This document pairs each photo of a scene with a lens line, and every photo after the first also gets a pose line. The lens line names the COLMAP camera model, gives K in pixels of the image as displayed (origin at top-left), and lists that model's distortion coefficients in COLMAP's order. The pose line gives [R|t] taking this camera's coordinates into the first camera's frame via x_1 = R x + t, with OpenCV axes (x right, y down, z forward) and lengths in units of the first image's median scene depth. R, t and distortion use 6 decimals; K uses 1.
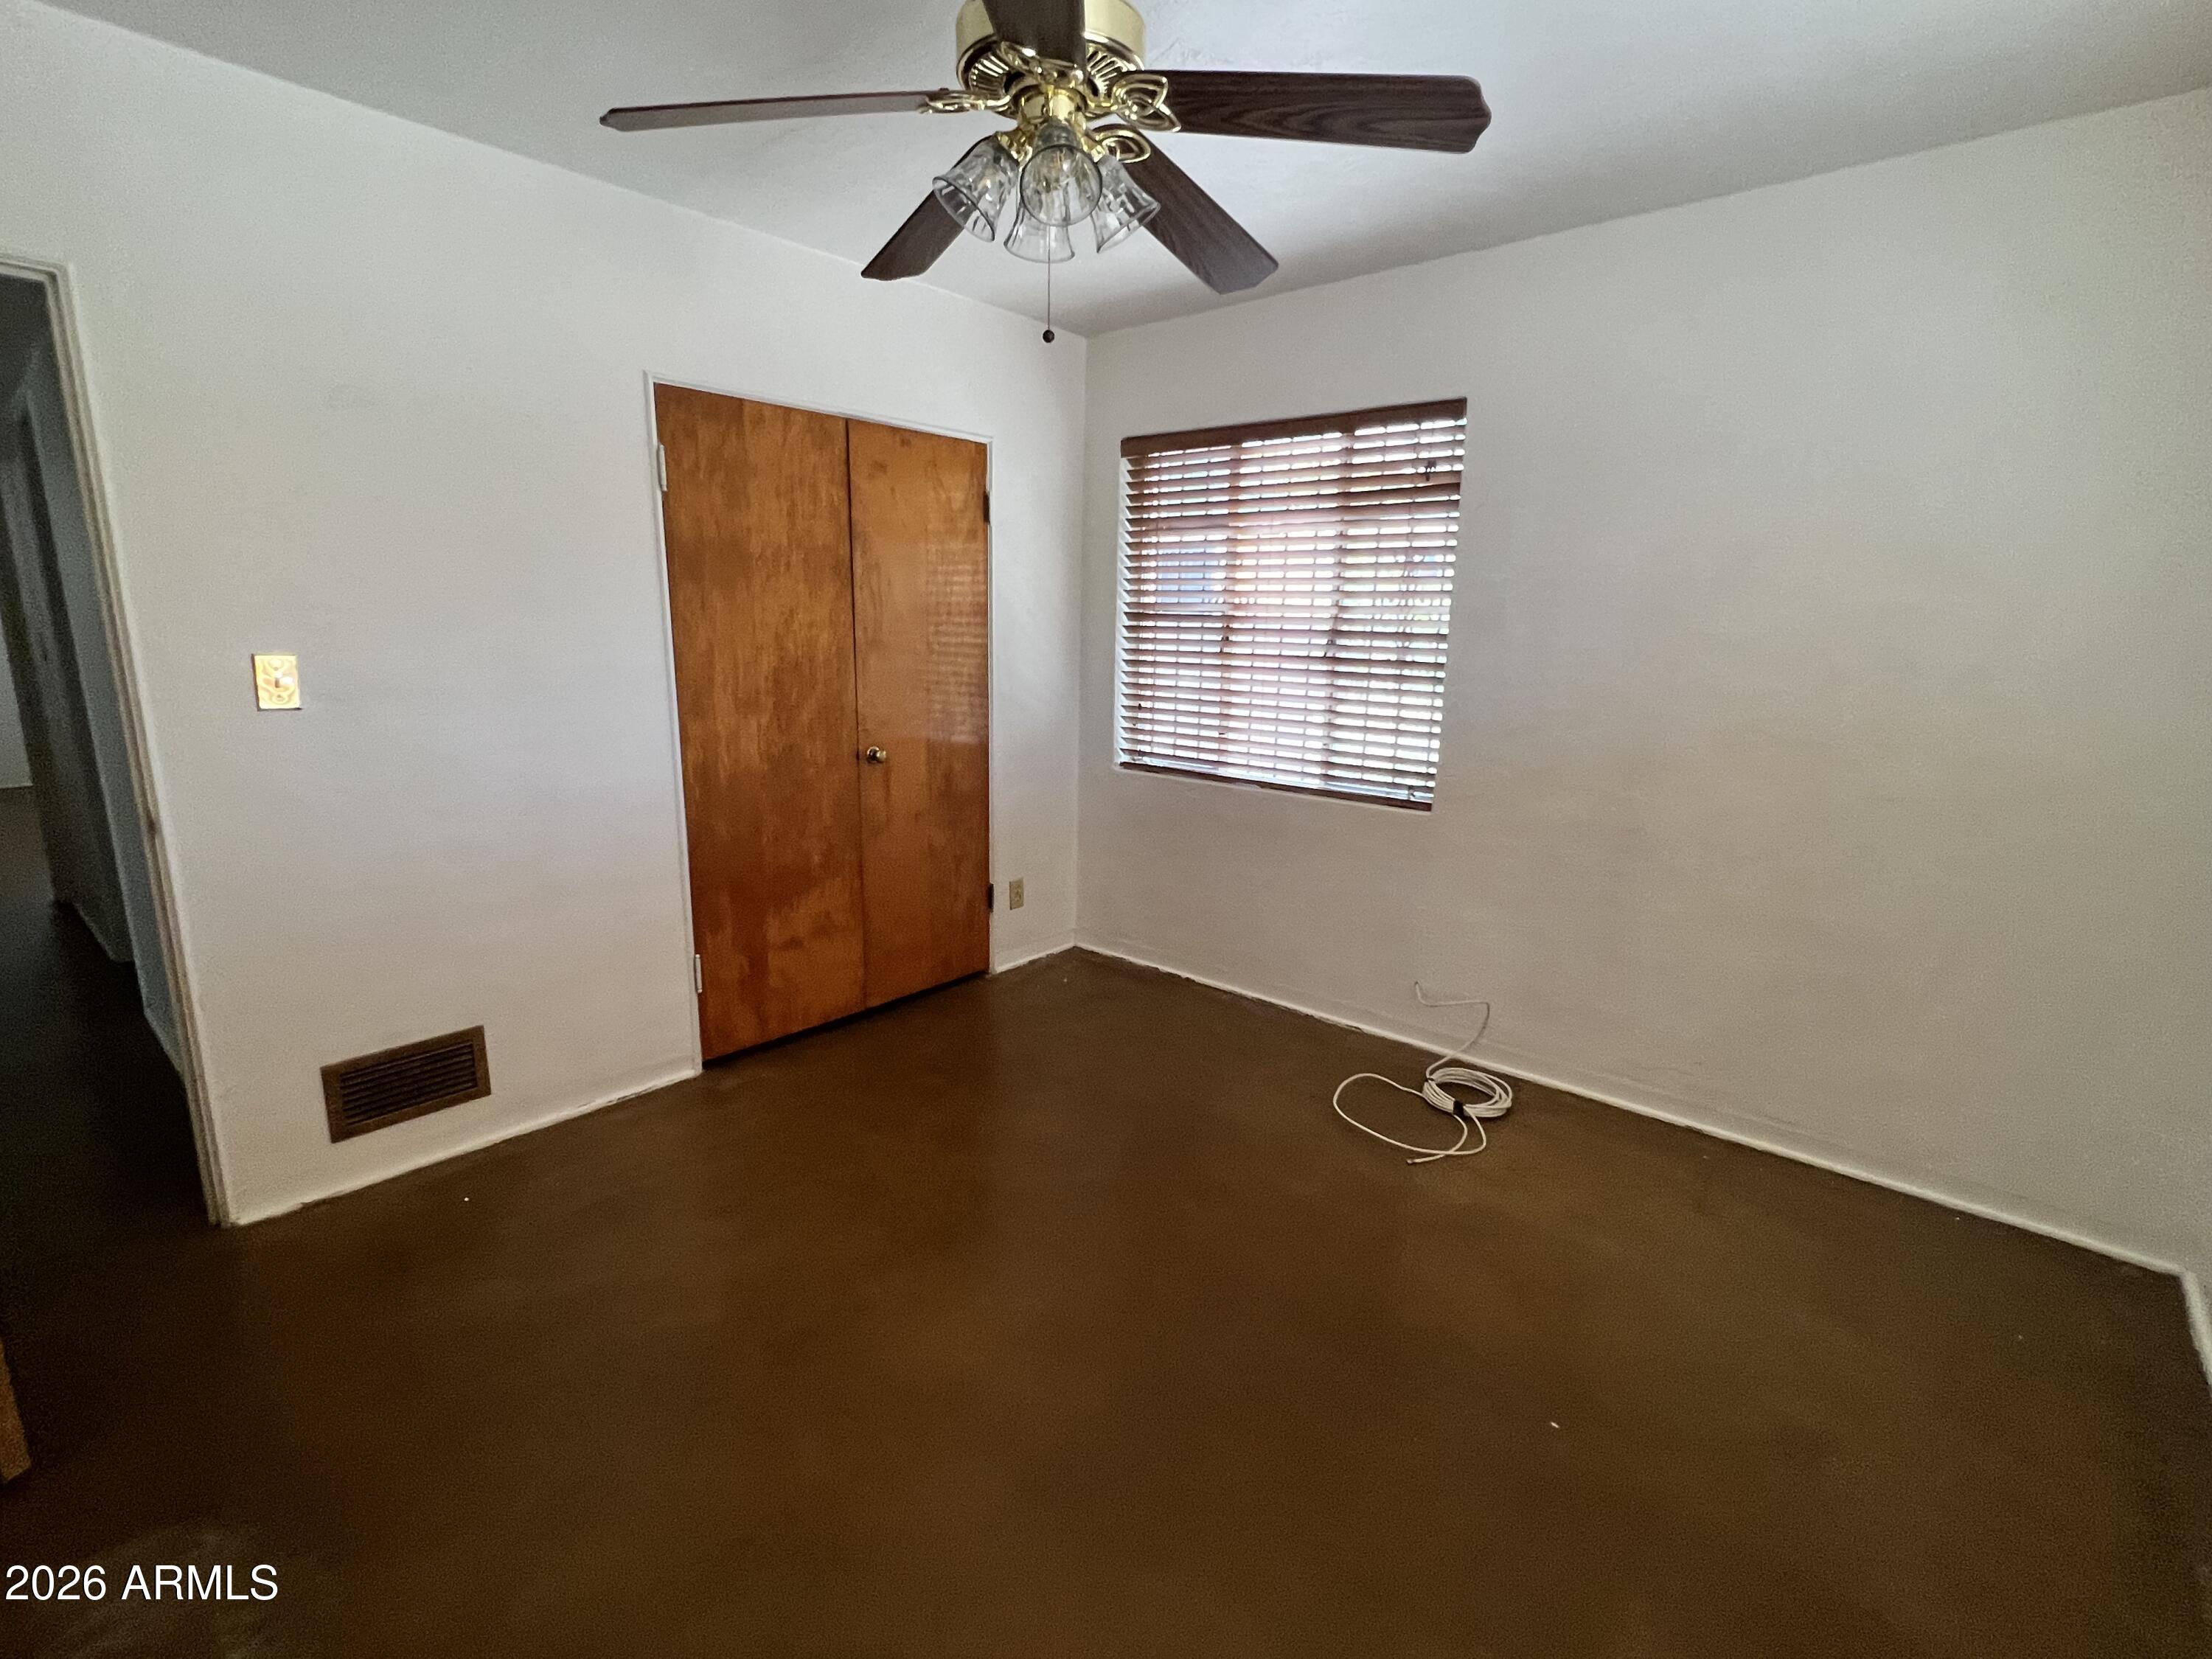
lens RADIAL K [[1017.8, 0, 1106.0], [0, 1017.8, 829.5], [0, 0, 1]] dist [-0.005638, 0.000578]
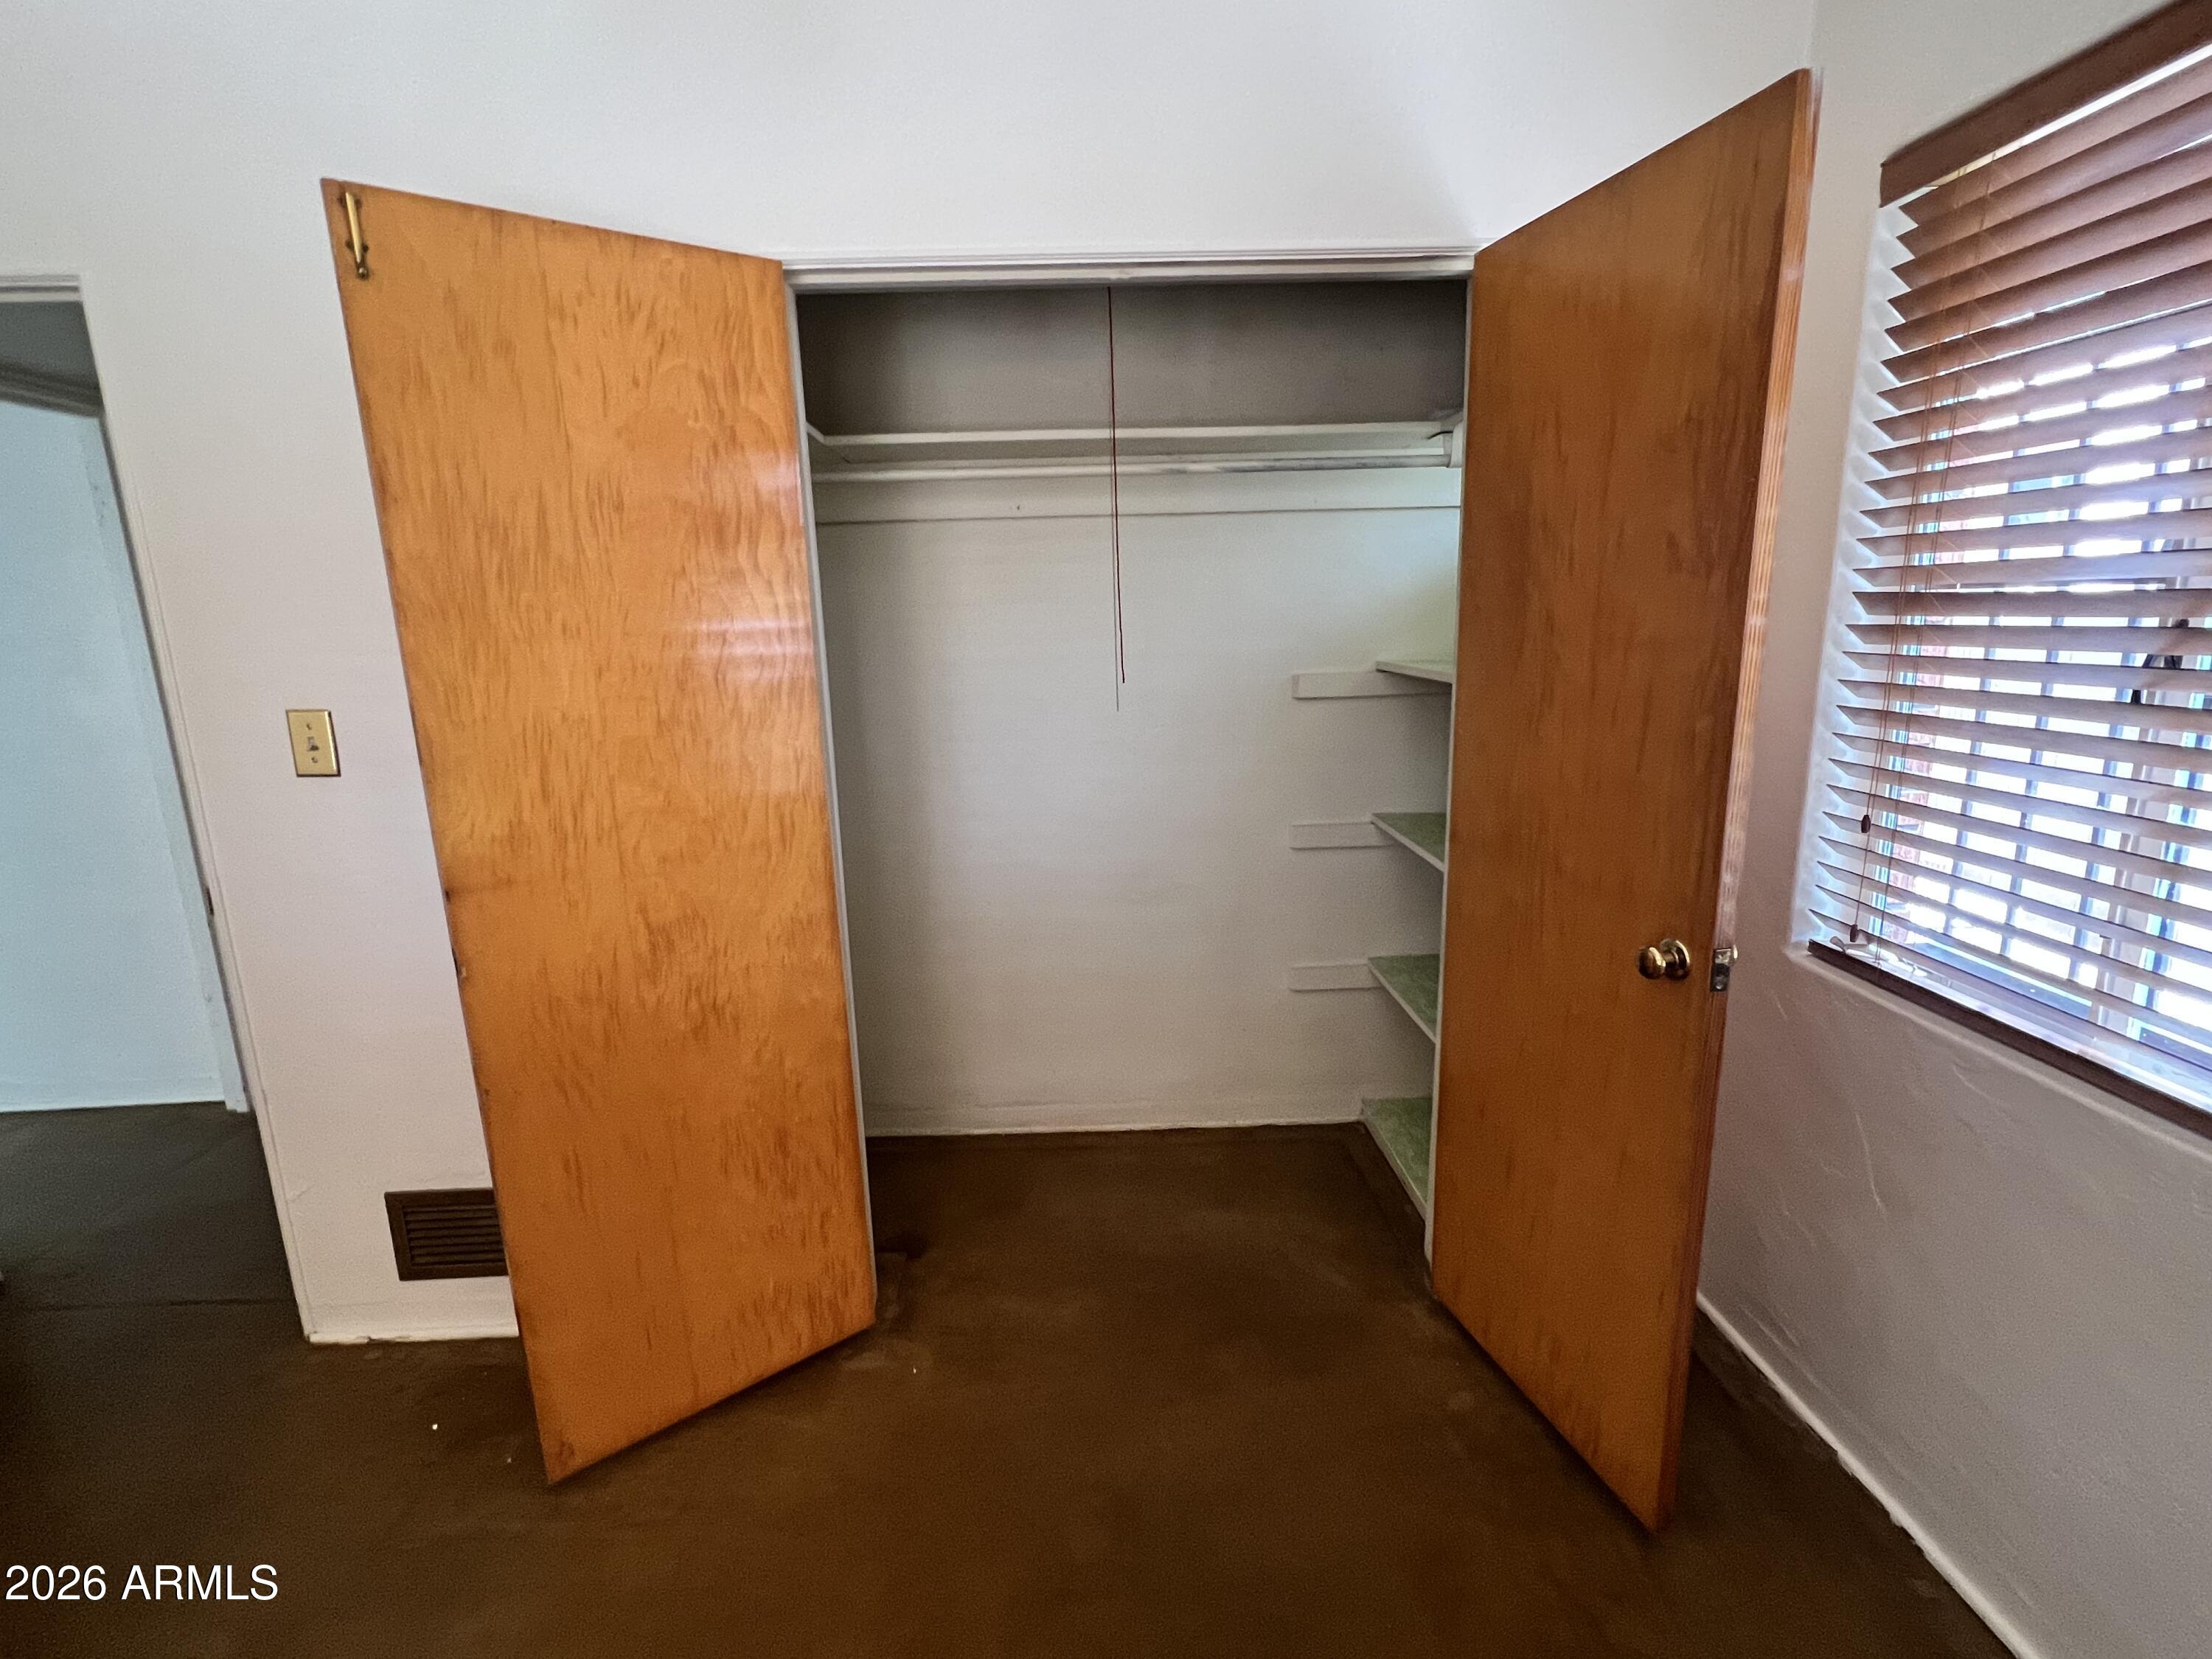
lens RADIAL K [[1017.8, 0, 1106.0], [0, 1017.8, 829.5], [0, 0, 1]] dist [-0.005638, 0.000578]
pose [[0.674286, 0.114017, -0.729615, 0.126007], [-0.115305, 0.992146, 0.048482, -0.104972], [0.729413, 0.051437, 0.682137, 0.511218]]
